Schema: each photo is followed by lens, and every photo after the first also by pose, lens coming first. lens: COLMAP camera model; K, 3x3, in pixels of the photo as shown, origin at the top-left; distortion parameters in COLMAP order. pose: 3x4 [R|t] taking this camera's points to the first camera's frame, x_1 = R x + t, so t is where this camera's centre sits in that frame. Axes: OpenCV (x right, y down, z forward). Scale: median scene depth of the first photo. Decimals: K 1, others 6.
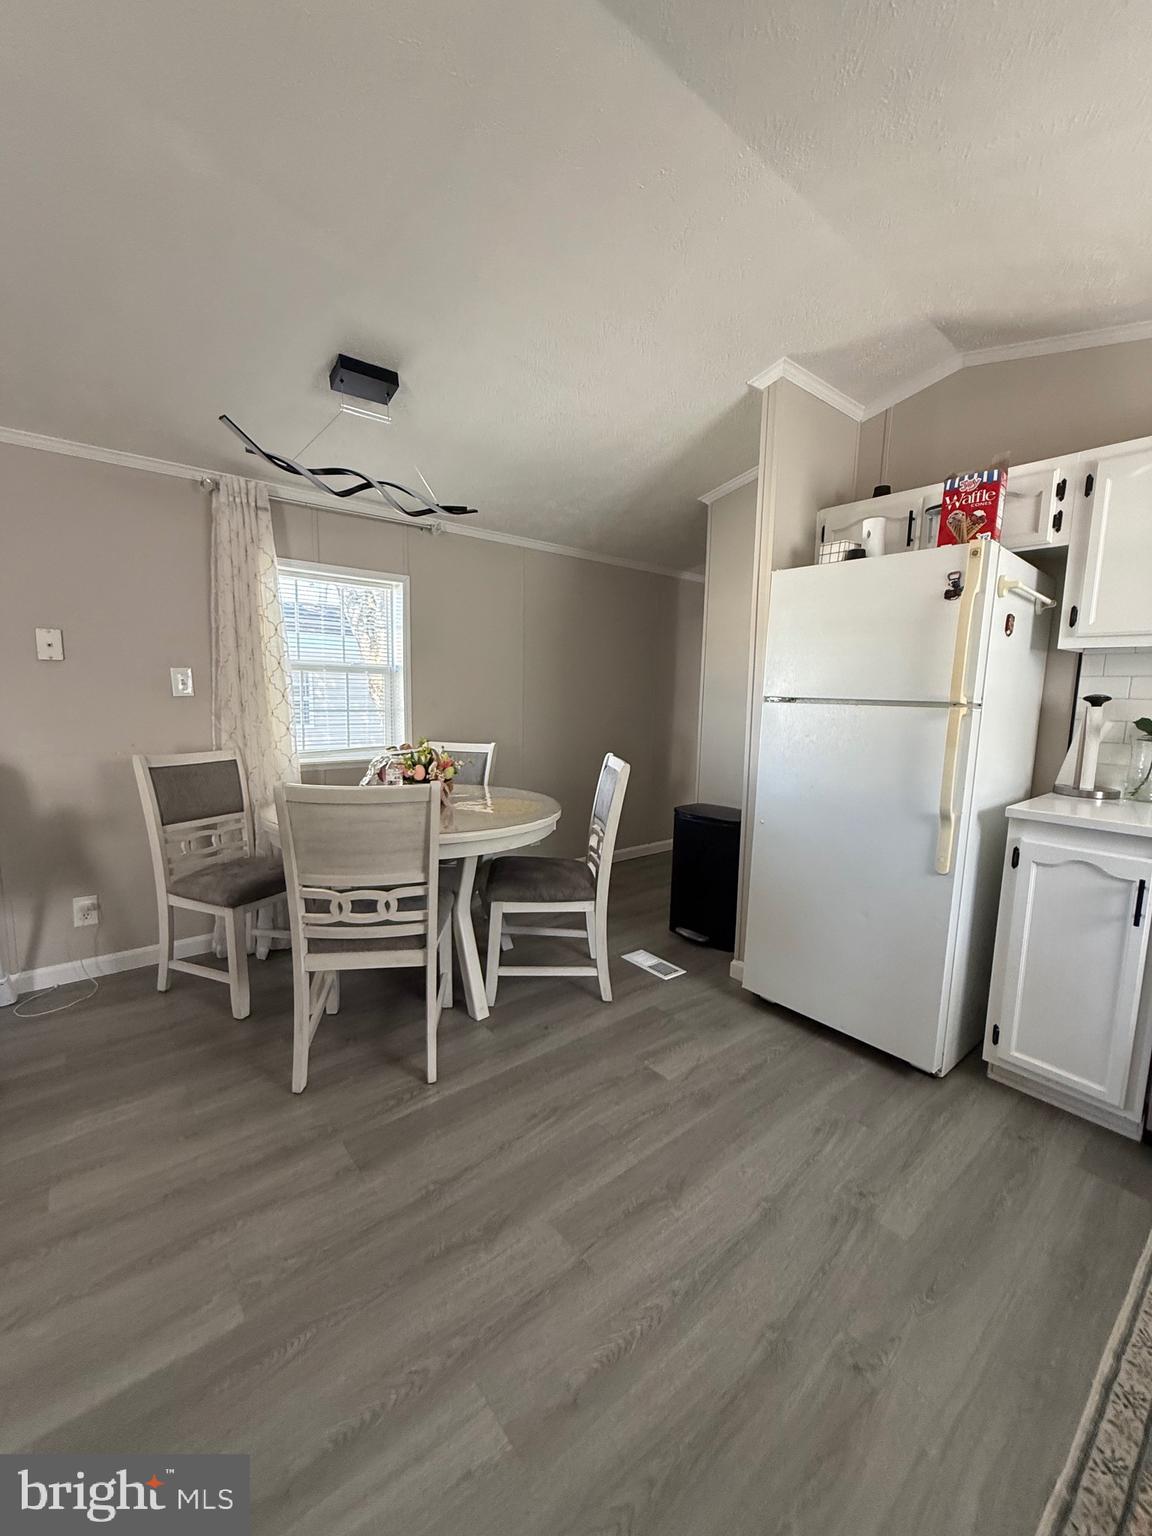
lens RADIAL K [[612.2, 0, 571.5], [0, 612.2, 766.4], [0, 0, 1]] dist [-0.003249, 0.000617]
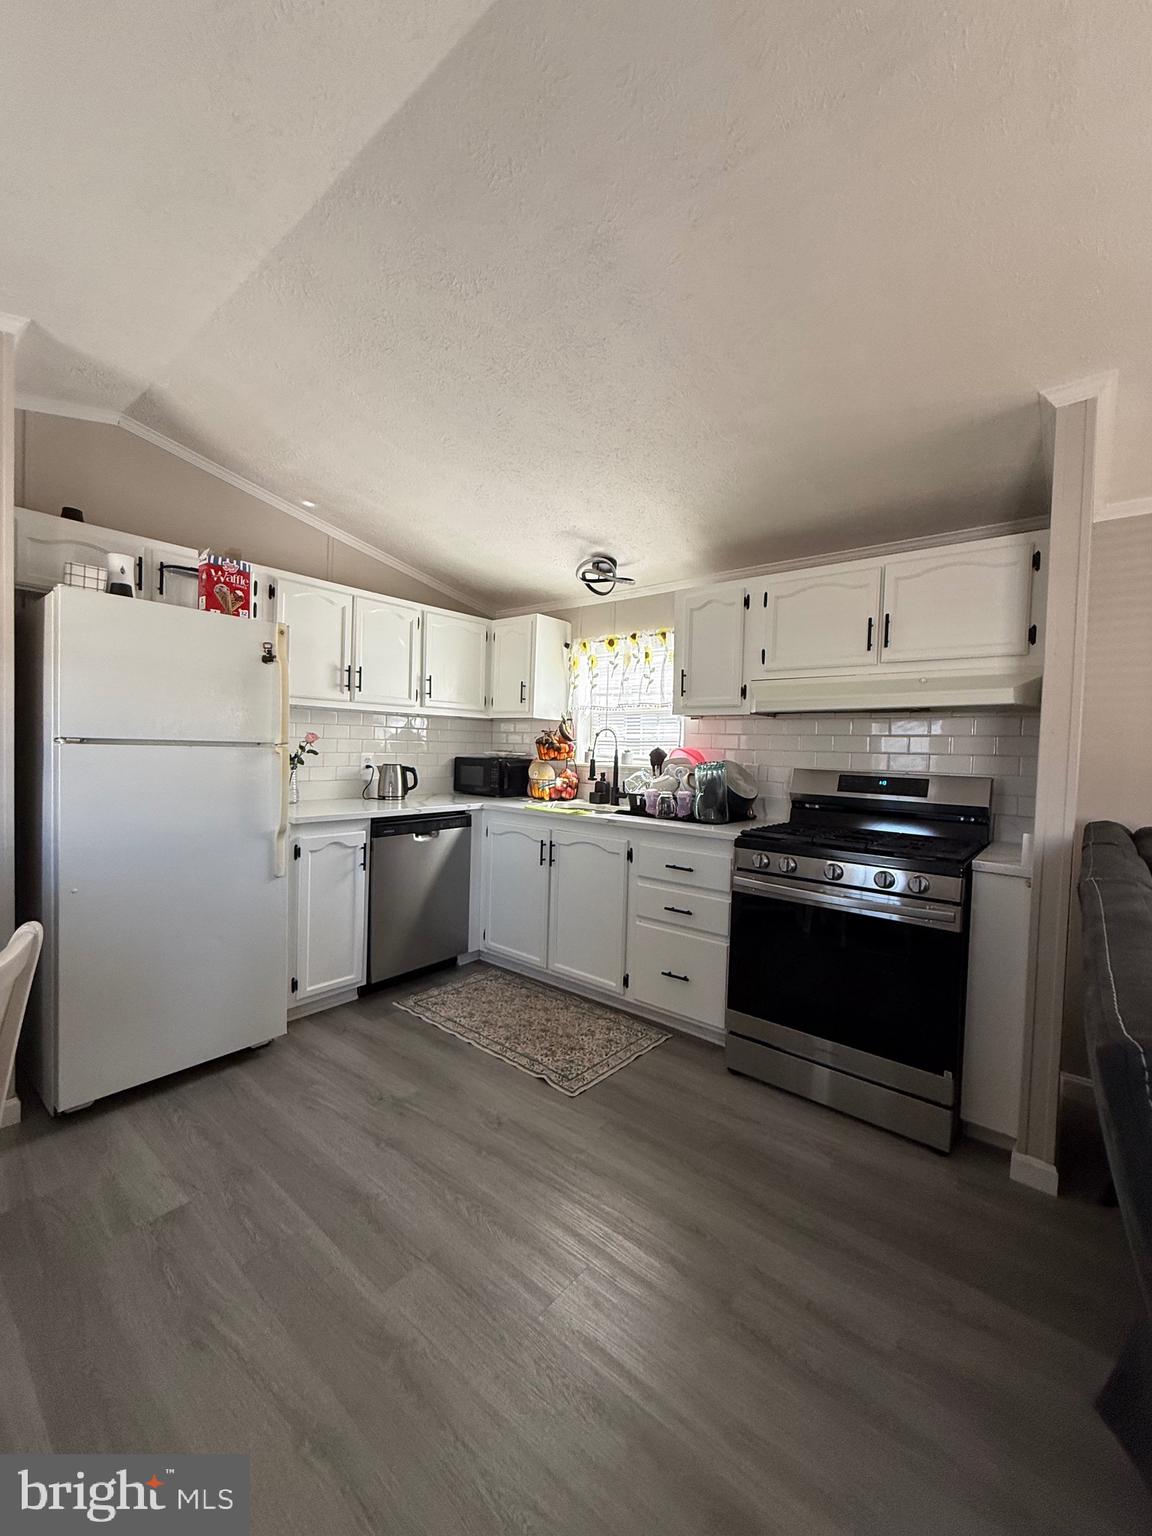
lens RADIAL K [[612.2, 0, 576.7], [0, 612.2, 771.1], [0, 0, 1]] dist [-0.003249, 0.000617]
pose [[-0.194040, -0.065617, 0.978797, -0.773818], [0.087850, 0.992589, 0.083957, -0.098788], [-0.977052, 0.102279, -0.186838, 0.625900]]
